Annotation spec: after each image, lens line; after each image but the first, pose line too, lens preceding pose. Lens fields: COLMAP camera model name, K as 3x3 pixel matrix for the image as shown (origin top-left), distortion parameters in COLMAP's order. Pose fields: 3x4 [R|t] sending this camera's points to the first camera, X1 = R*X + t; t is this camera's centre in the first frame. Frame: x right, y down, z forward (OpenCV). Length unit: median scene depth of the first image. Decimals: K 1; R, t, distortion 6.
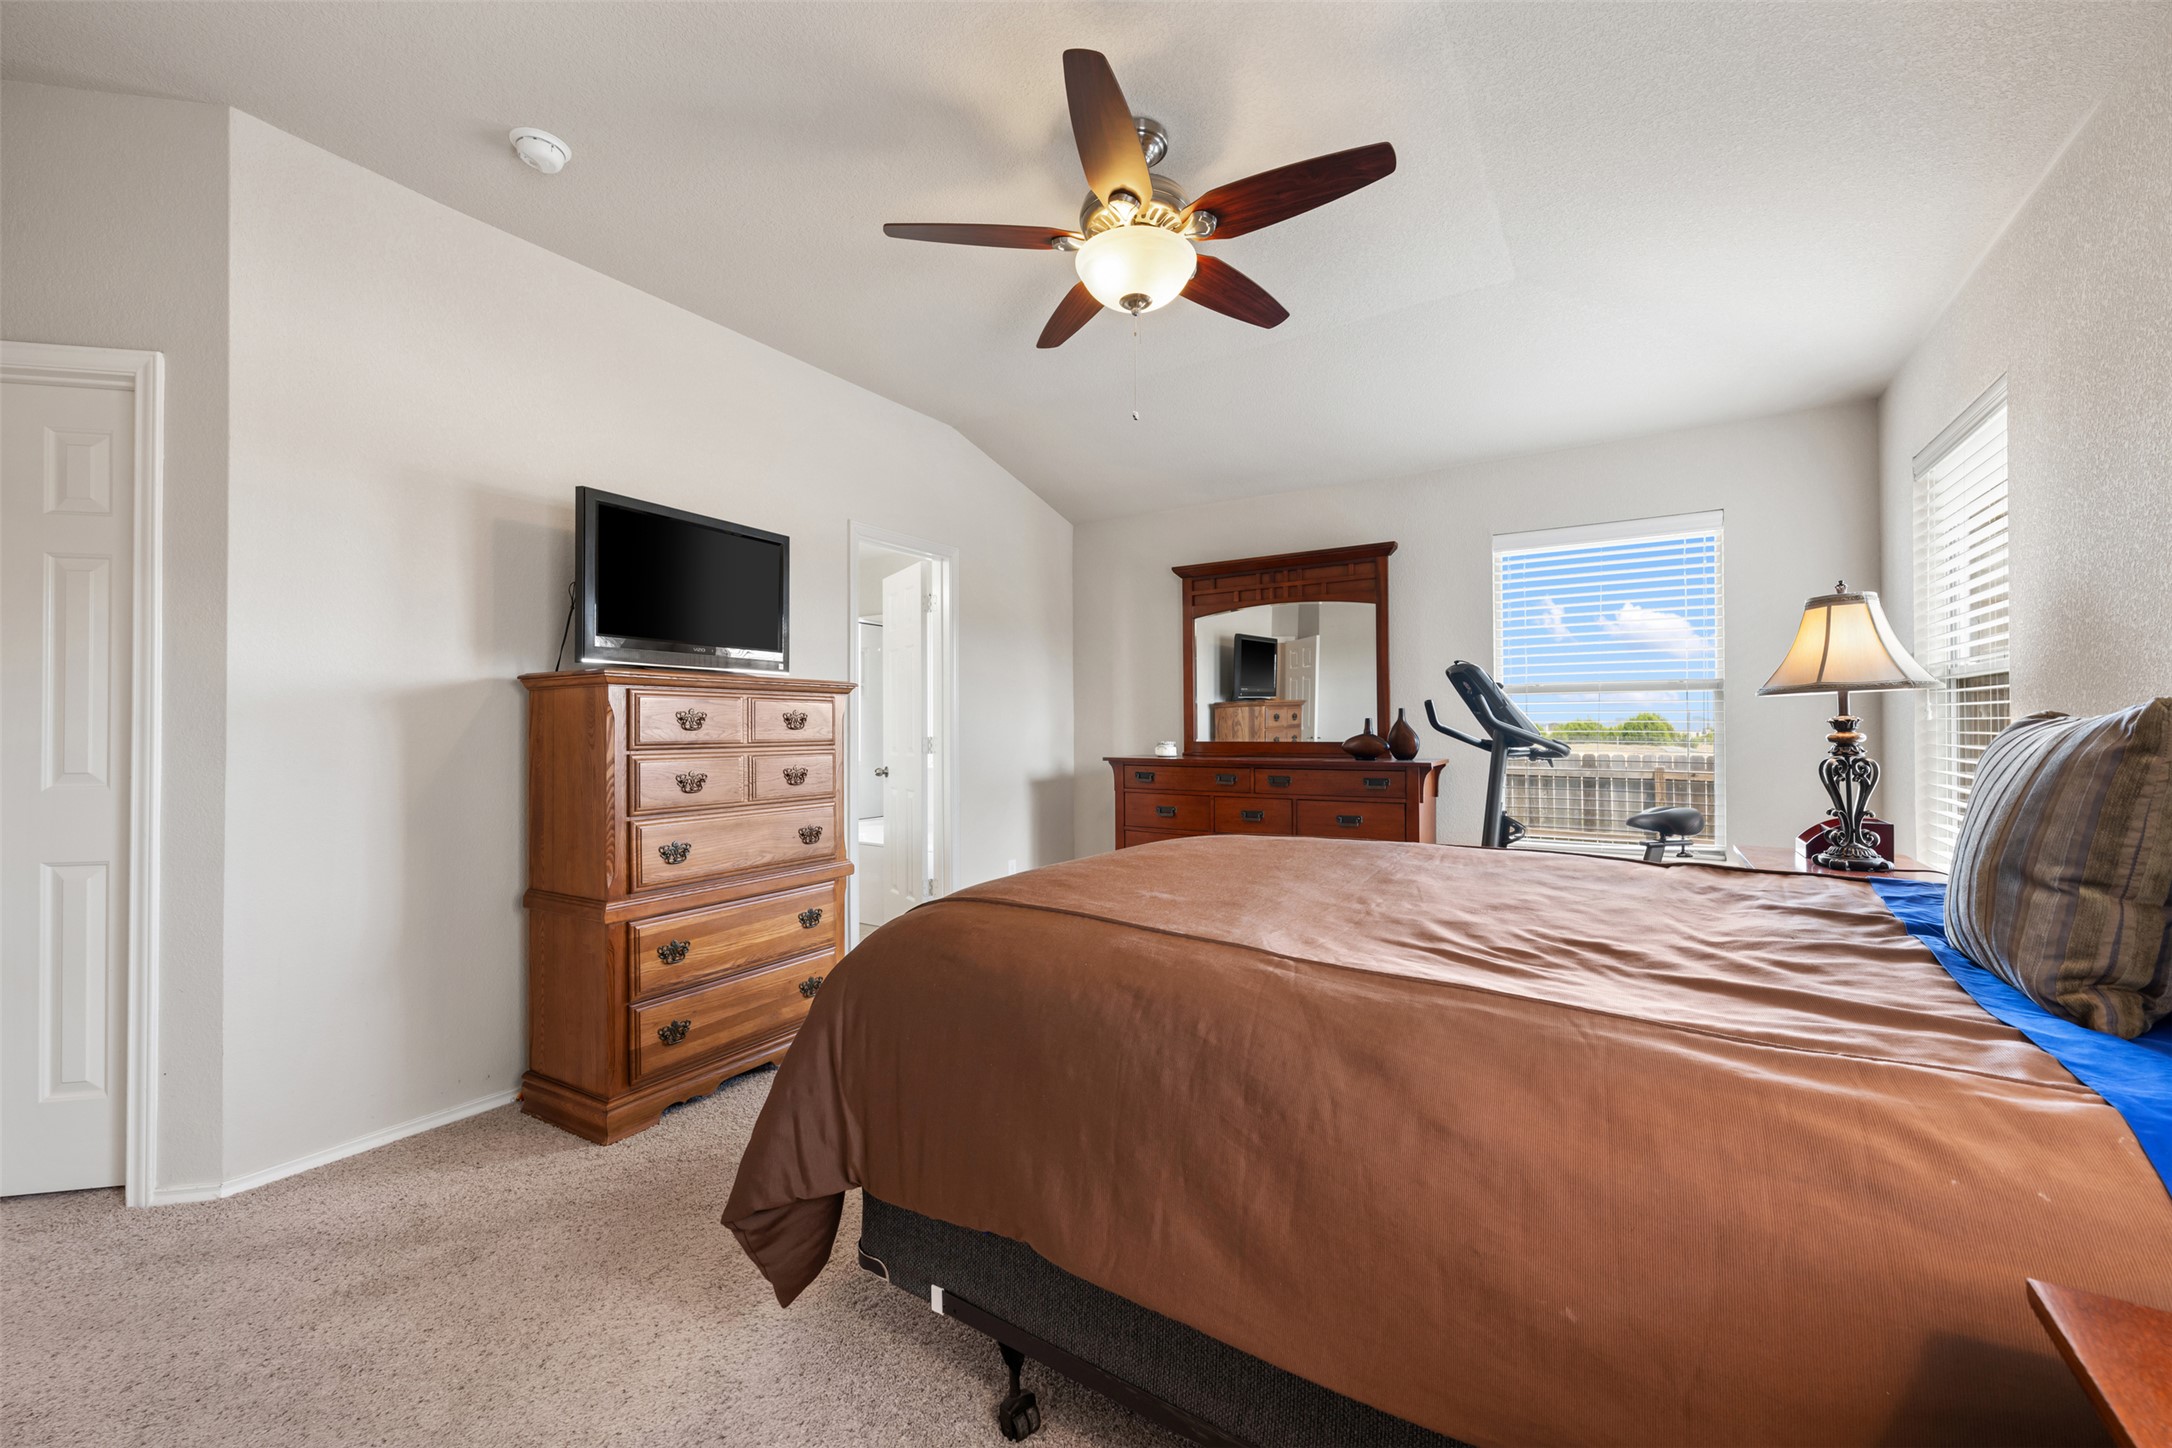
lens RADIAL K [[856.6, 0, 1088.3], [0, 856.6, 729.0], [0, 0, 1]] dist [-0.000542, -0.000217]
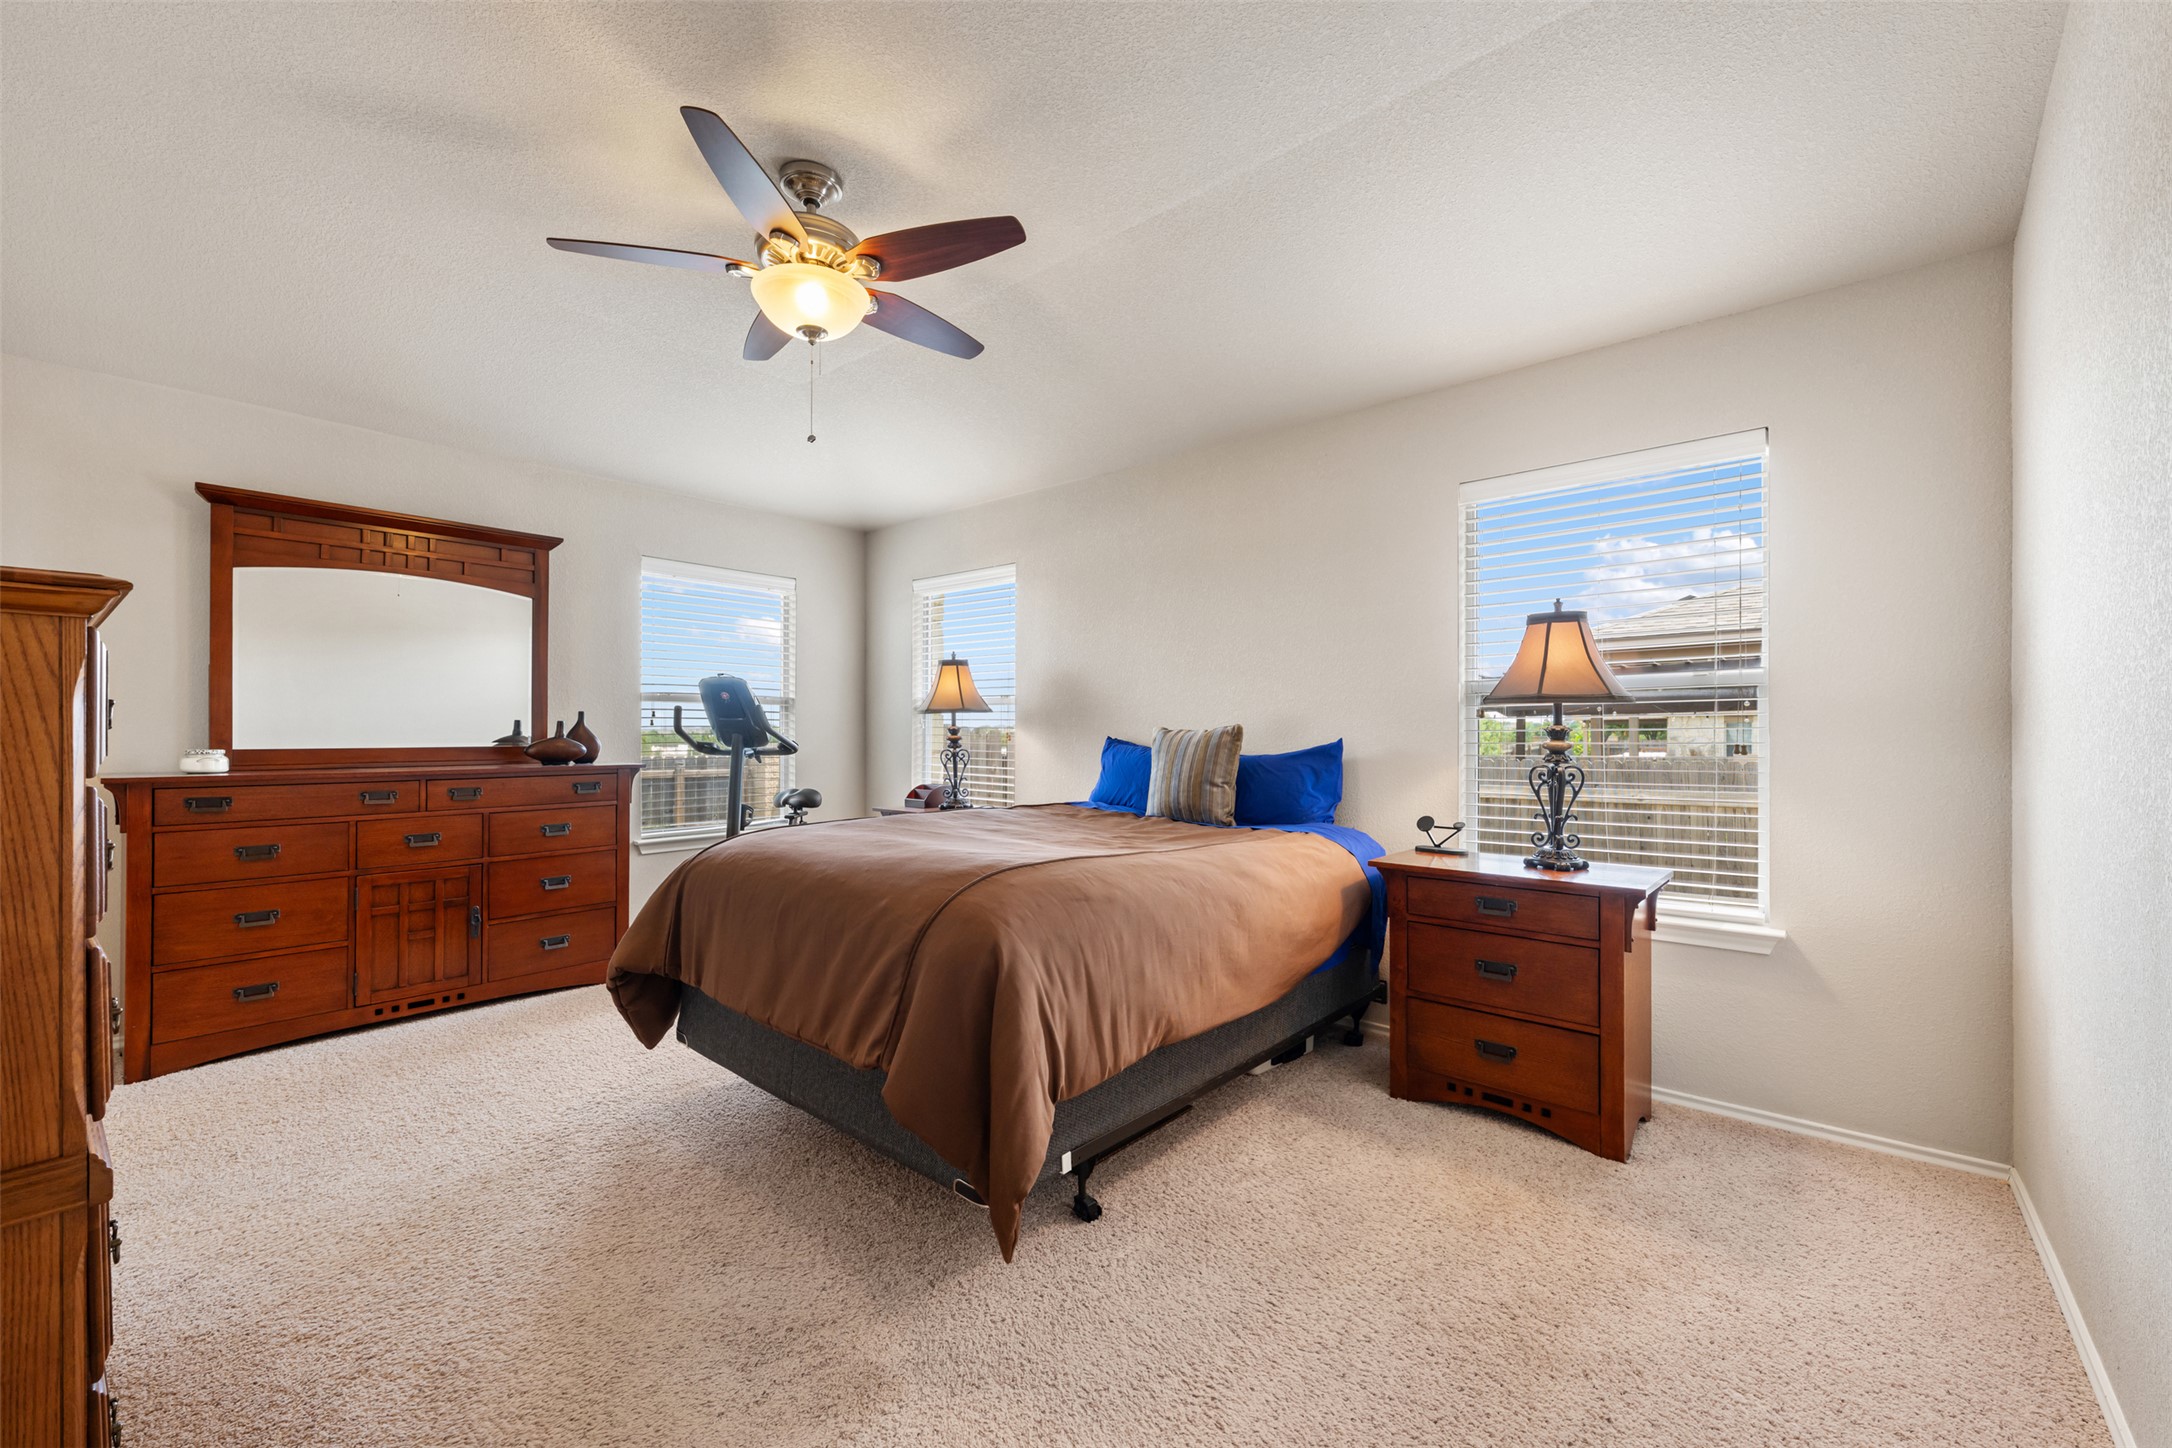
lens RADIAL K [[863.6, 0, 1082.8], [0, 863.6, 727.2], [0, 0, 1]] dist [-0.000946, 0.000151]
pose [[0.155248, 0.014300, 0.987772, -0.529596], [-0.002483, 0.999898, -0.014086, 0.006530], [-0.987872, -0.000265, 0.155268, 0.274829]]
